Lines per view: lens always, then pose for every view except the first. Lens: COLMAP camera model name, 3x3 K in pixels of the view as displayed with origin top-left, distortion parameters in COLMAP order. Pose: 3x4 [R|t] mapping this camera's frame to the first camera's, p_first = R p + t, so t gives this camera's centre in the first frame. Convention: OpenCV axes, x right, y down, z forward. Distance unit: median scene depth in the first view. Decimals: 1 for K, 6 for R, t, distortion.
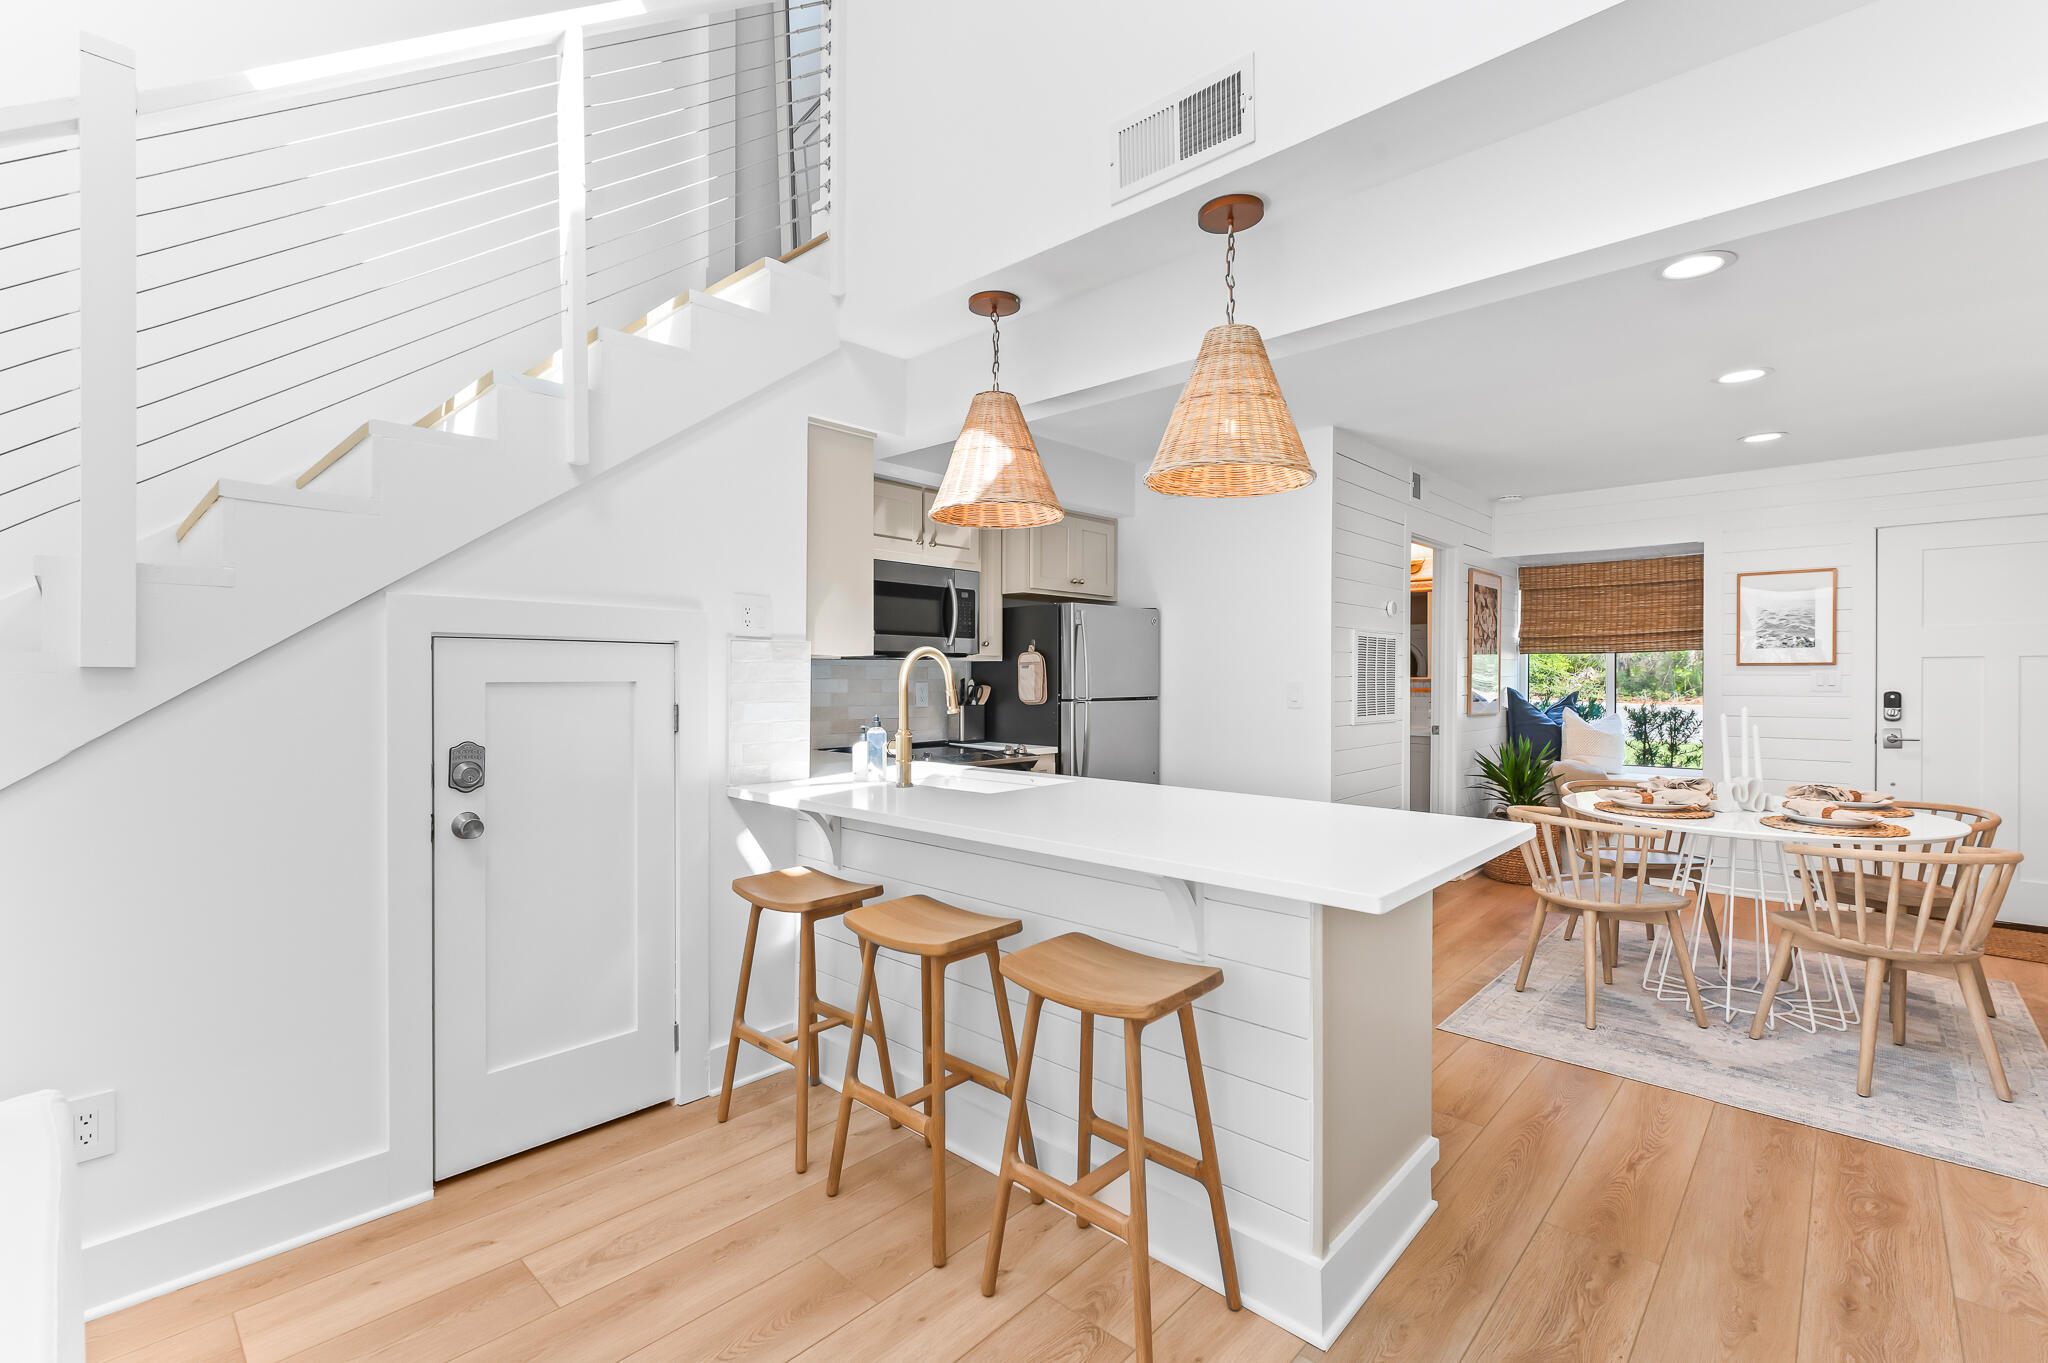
lens RADIAL K [[906.9, 0, 1030.4], [0, 906.9, 681.4], [0, 0, 1]] dist [0.000724, -0.000434]
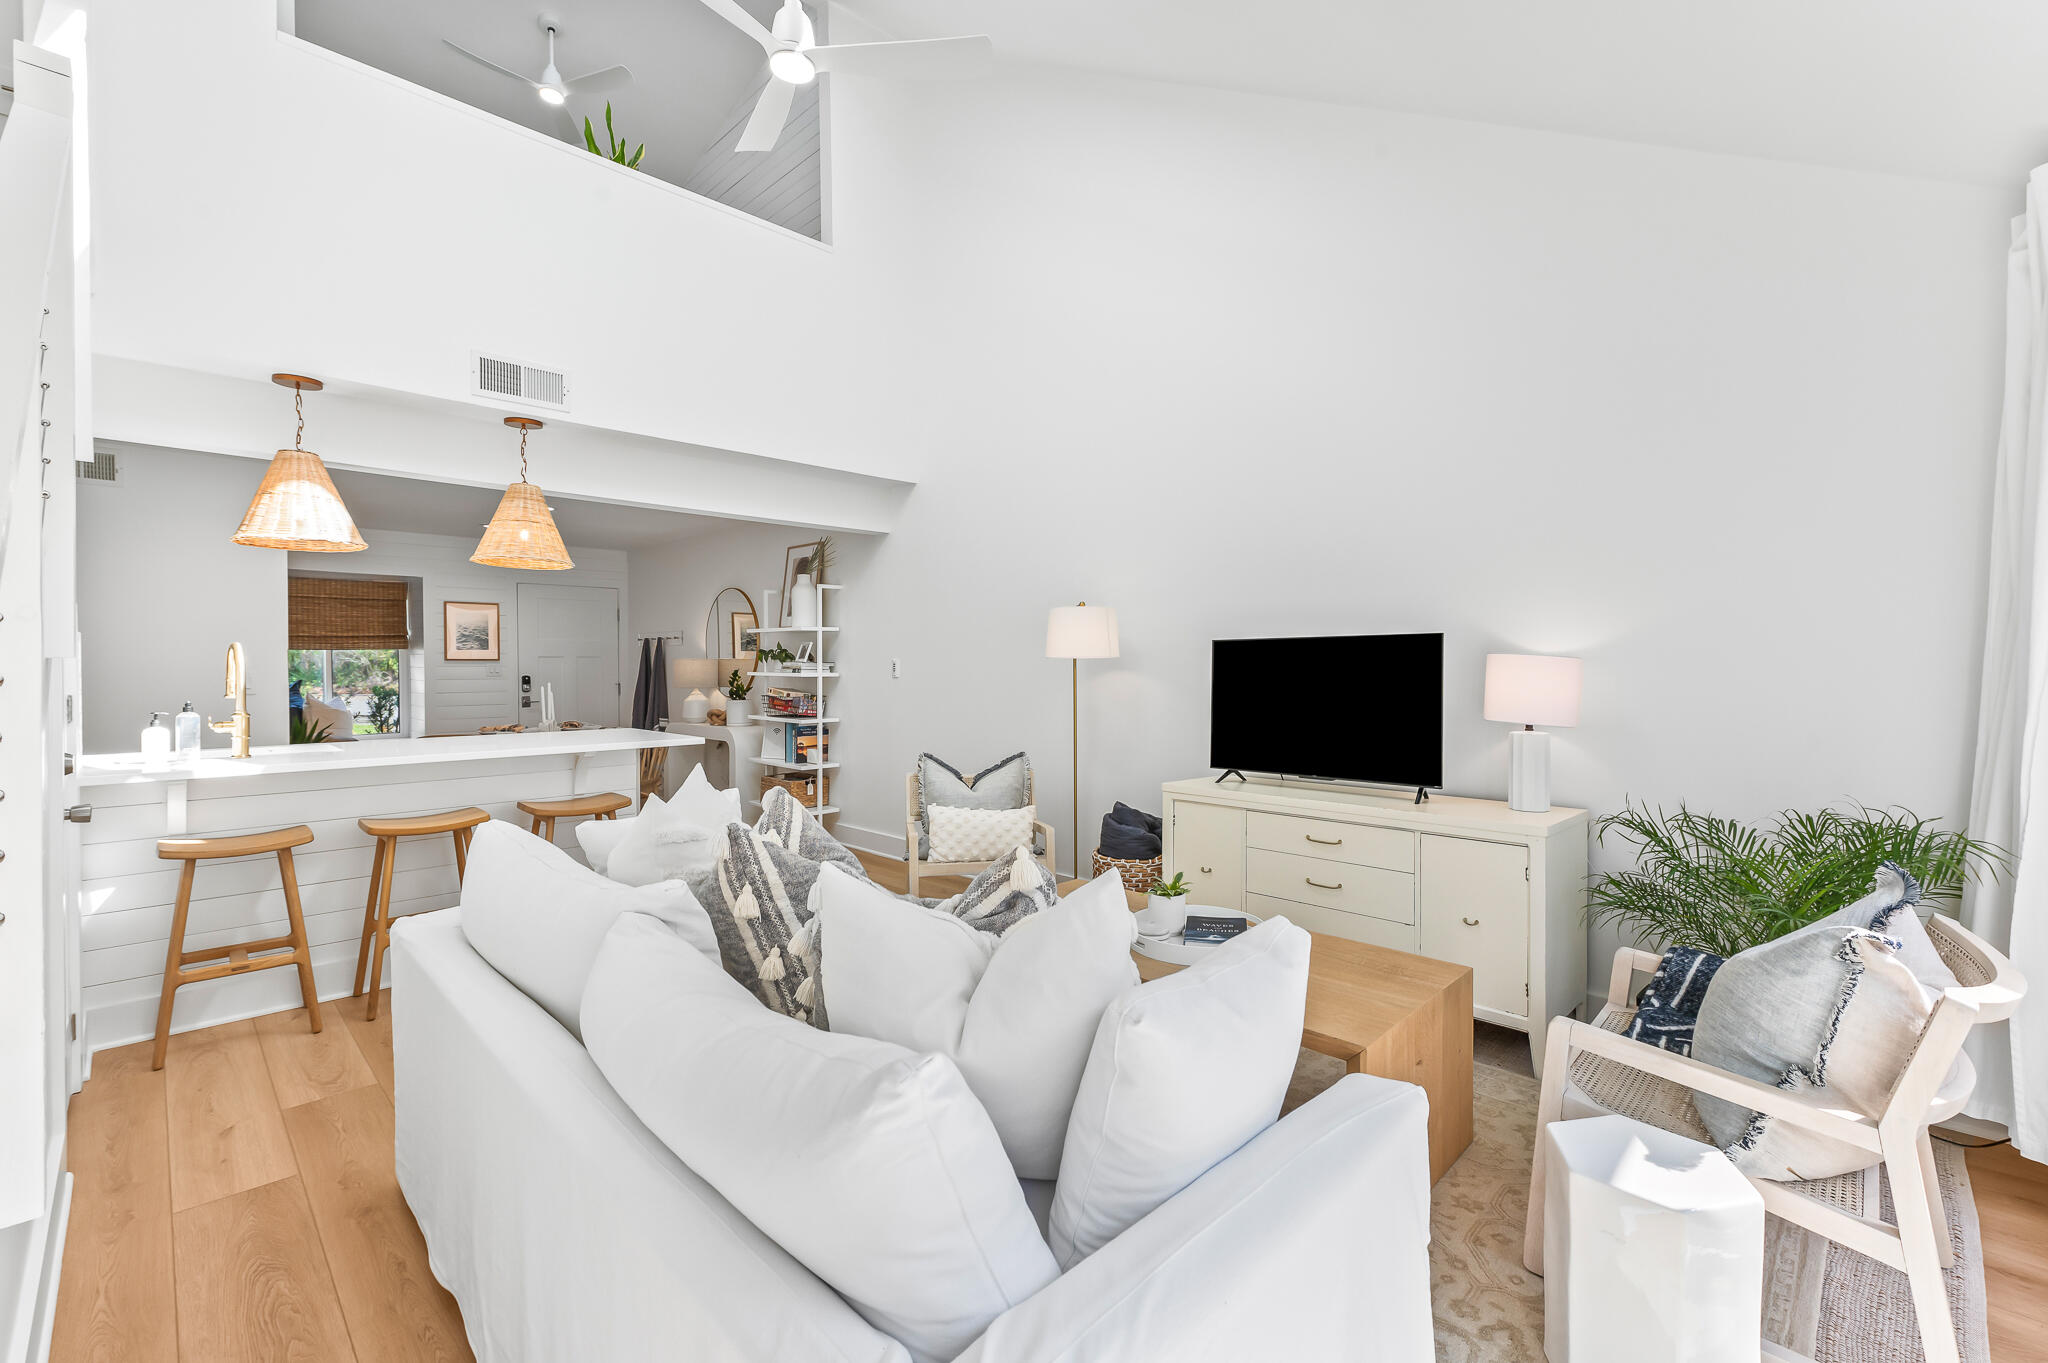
lens RADIAL K [[868.7, 0, 1035.2], [0, 868.7, 674.3], [0, 0, 1]] dist [-0.002618, 0.000407]
pose [[0.028228, -0.011150, 0.999539, -0.872214], [0.010263, 0.999888, 0.010864, 0.001174], [-0.999549, 0.009952, 0.028339, -0.065532]]
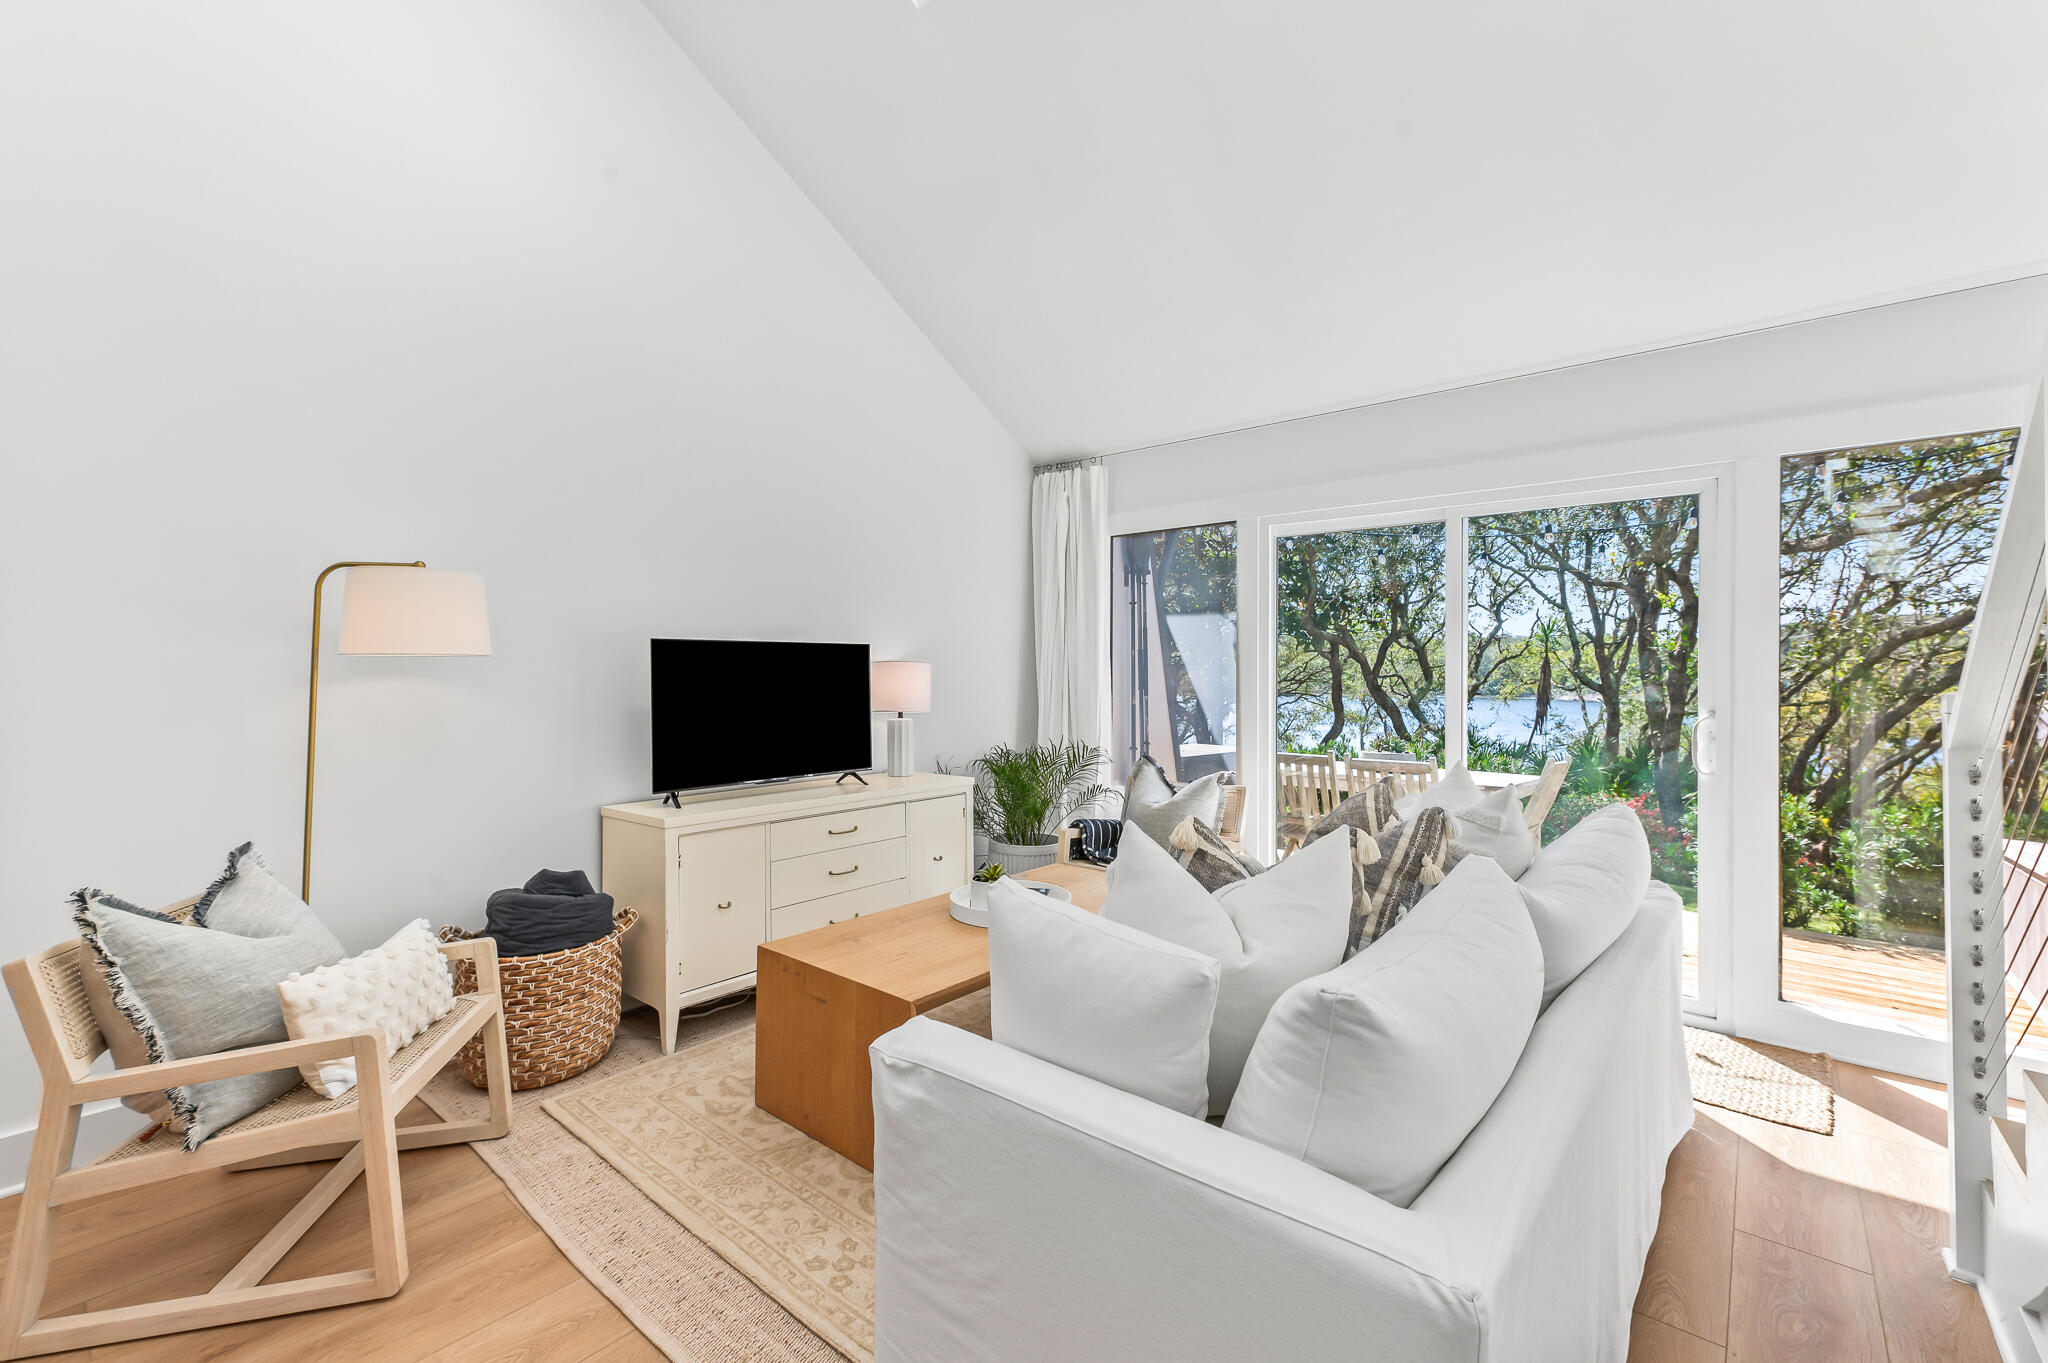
lens RADIAL K [[862.7, 0, 1091.2], [0, 862.7, 672.3], [0, 0, 1]] dist [-0.000171, -0.000409]
pose [[-0.996923, -0.001671, -0.078369, -0.269244], [-0.002729, 0.999907, 0.013392, -0.004670], [0.078339, 0.013565, -0.996834, 0.548980]]
